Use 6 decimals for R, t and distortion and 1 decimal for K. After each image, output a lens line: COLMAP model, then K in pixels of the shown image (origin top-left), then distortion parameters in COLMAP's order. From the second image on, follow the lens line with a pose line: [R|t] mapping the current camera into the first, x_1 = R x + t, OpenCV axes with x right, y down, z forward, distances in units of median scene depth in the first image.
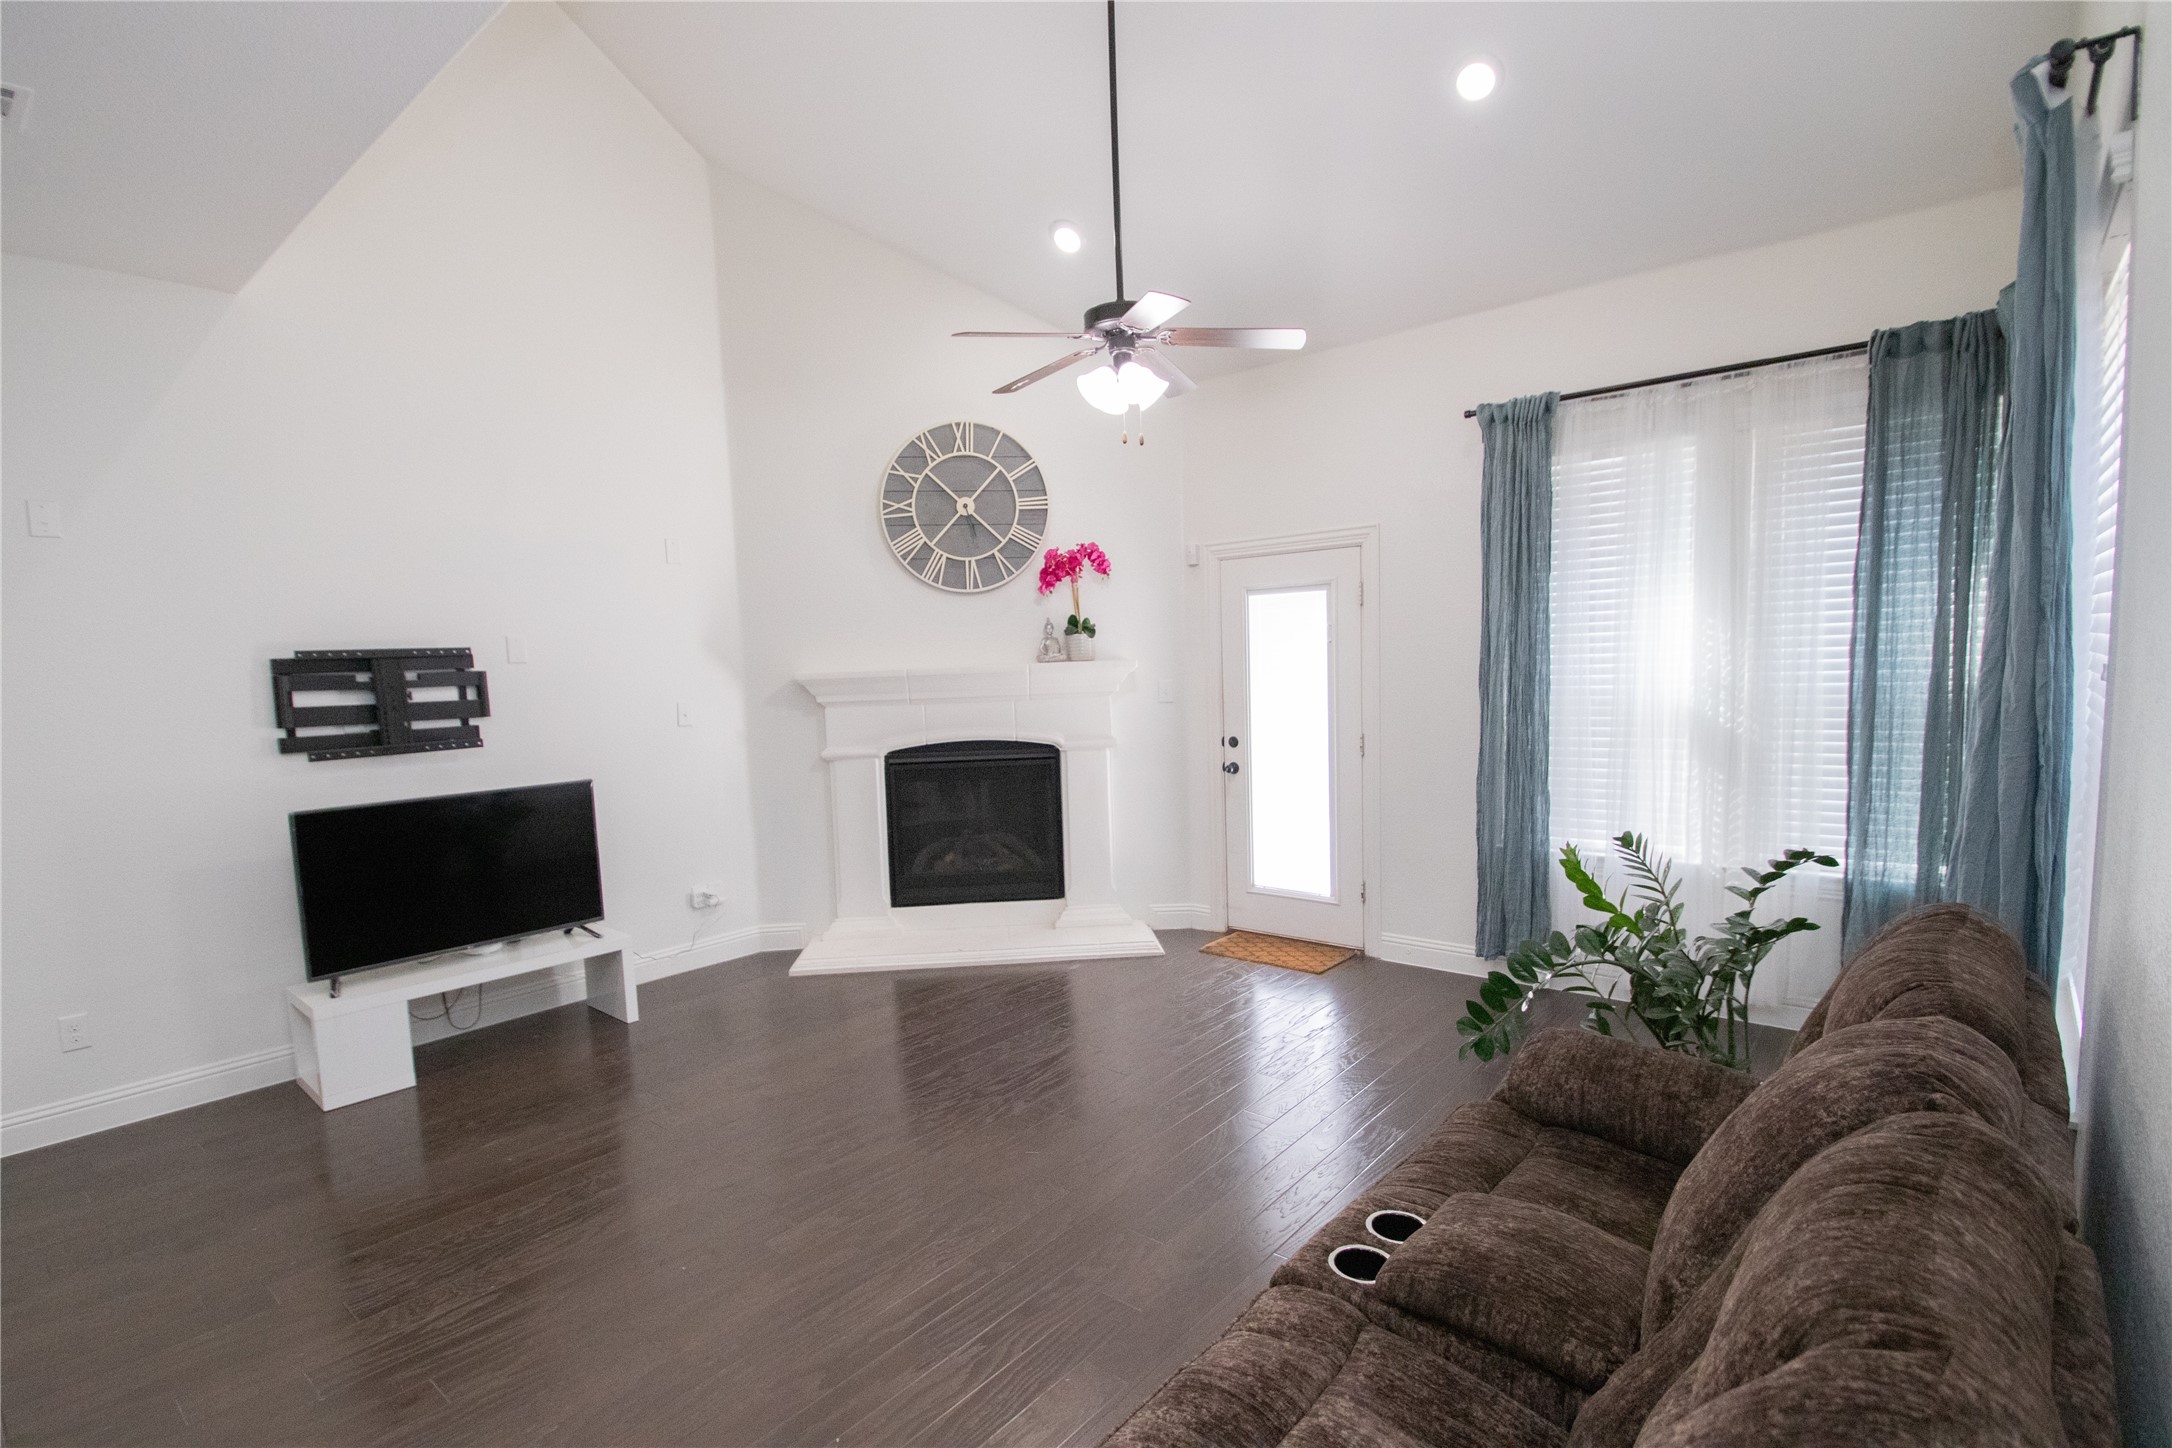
lens RADIAL K [[1044.0, 0, 1083.2], [0, 1044.0, 741.8], [0, 0, 1]] dist [0.012726, -0.016275]
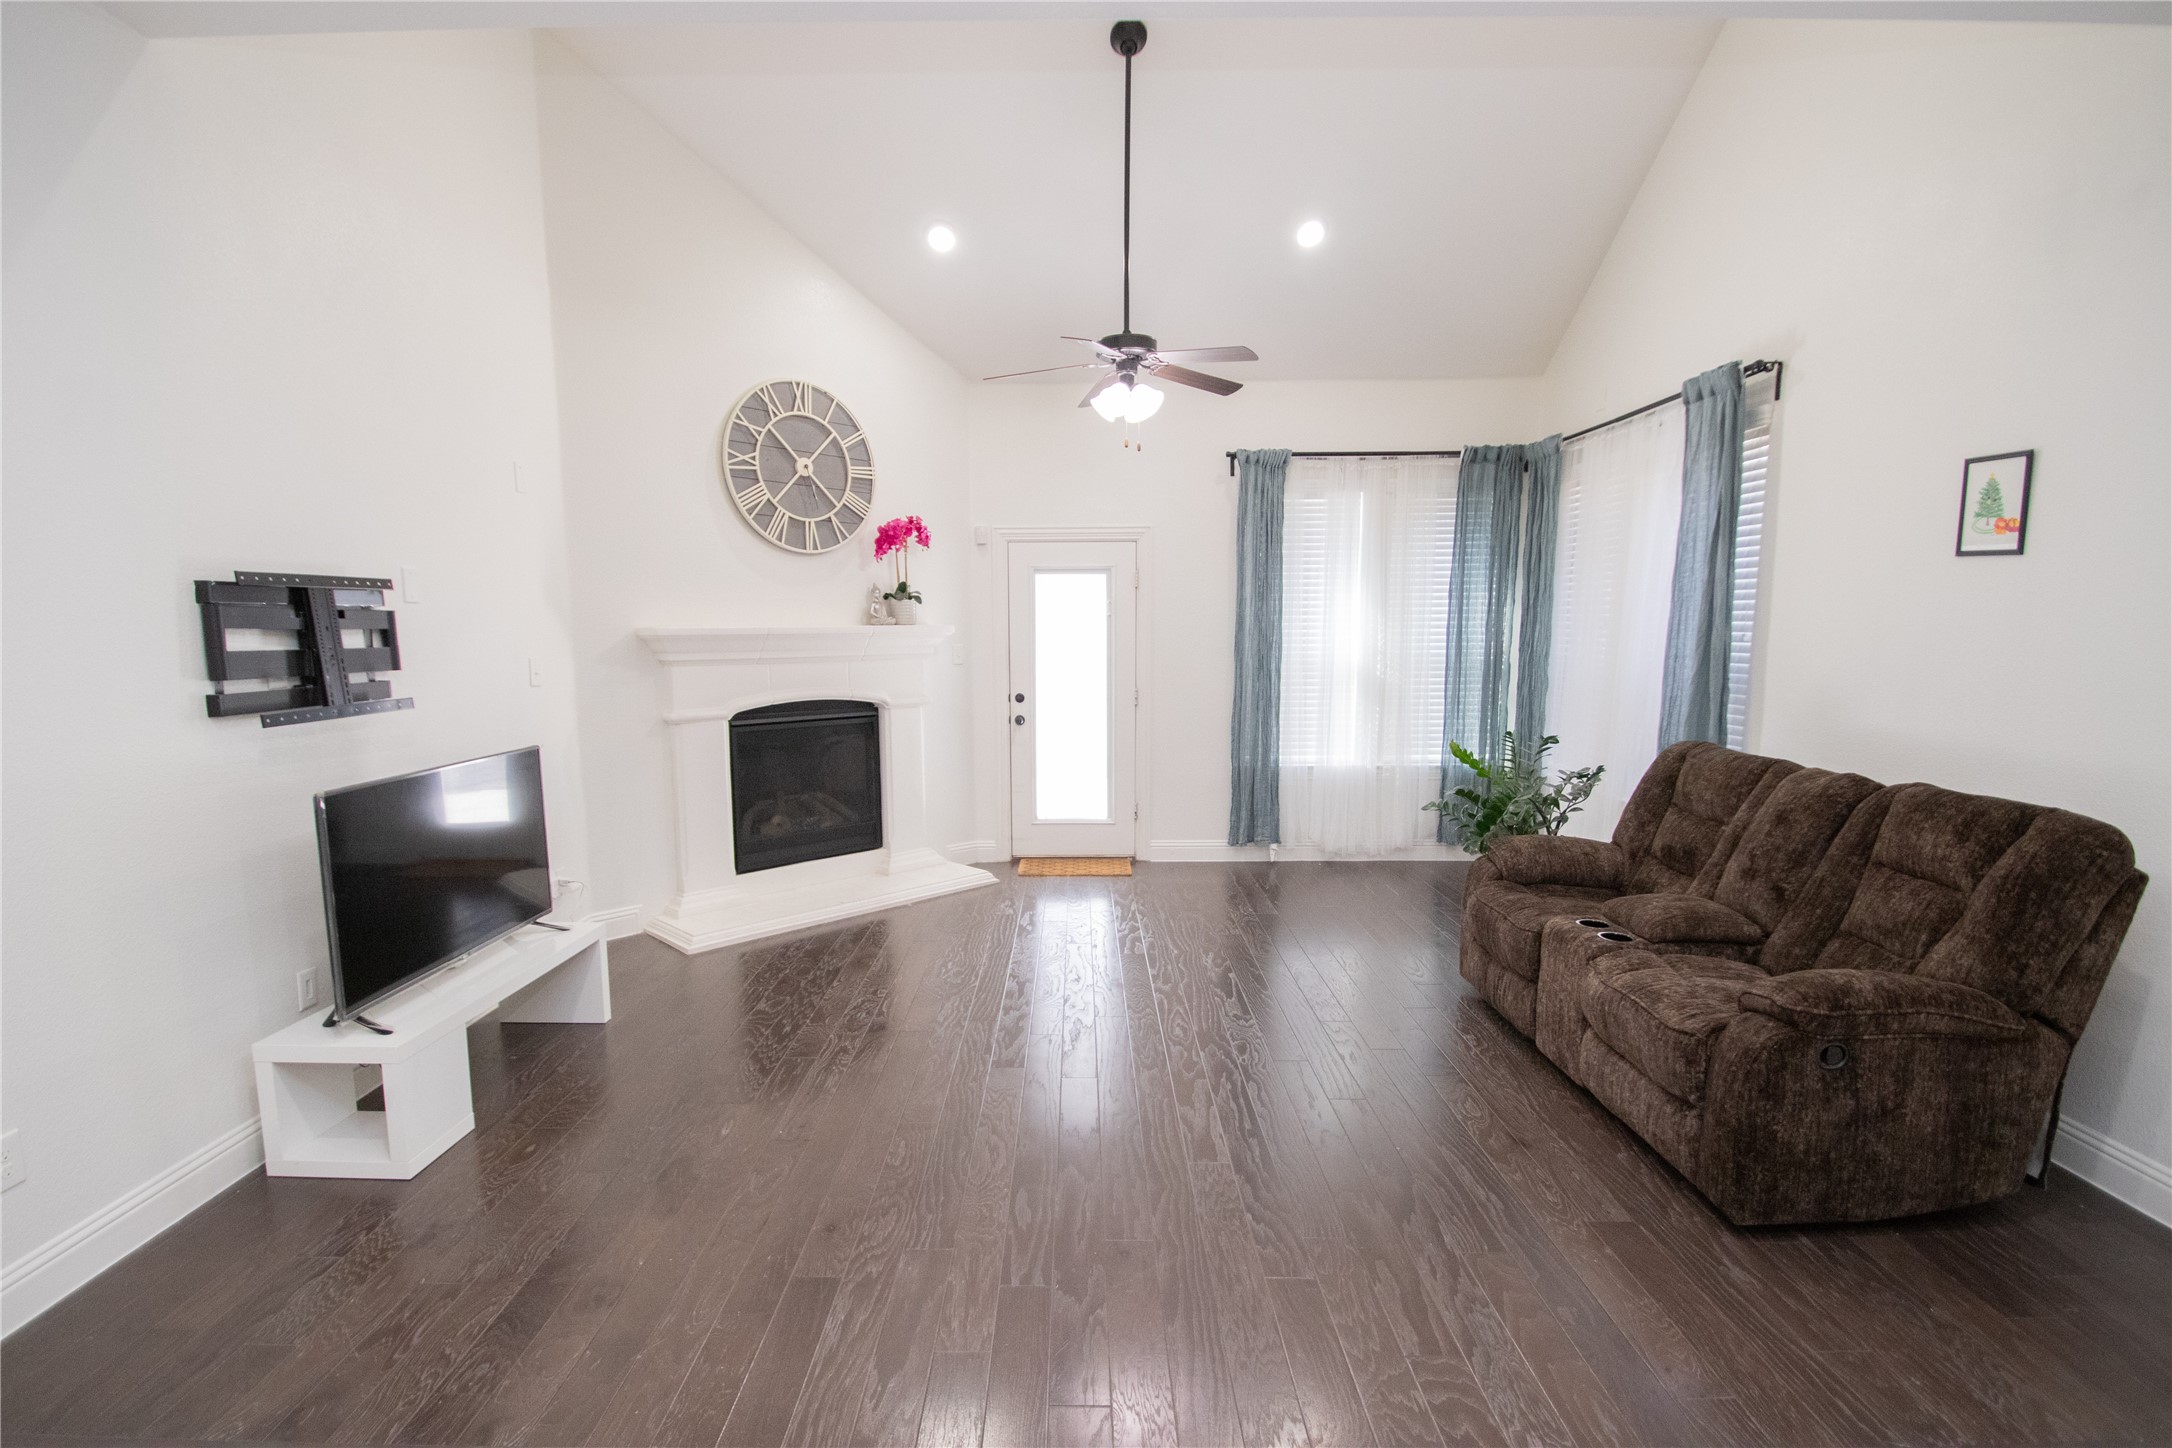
lens RADIAL K [[1044.0, 0, 1080.2], [0, 1044.0, 747.5], [0, 0, 1]] dist [0.012726, -0.016275]
pose [[0.758440, -0.045215, 0.650172, -0.582121], [0.031706, 0.998969, 0.032487, 0.020115], [-0.650971, -0.004025, 0.759092, 0.063647]]
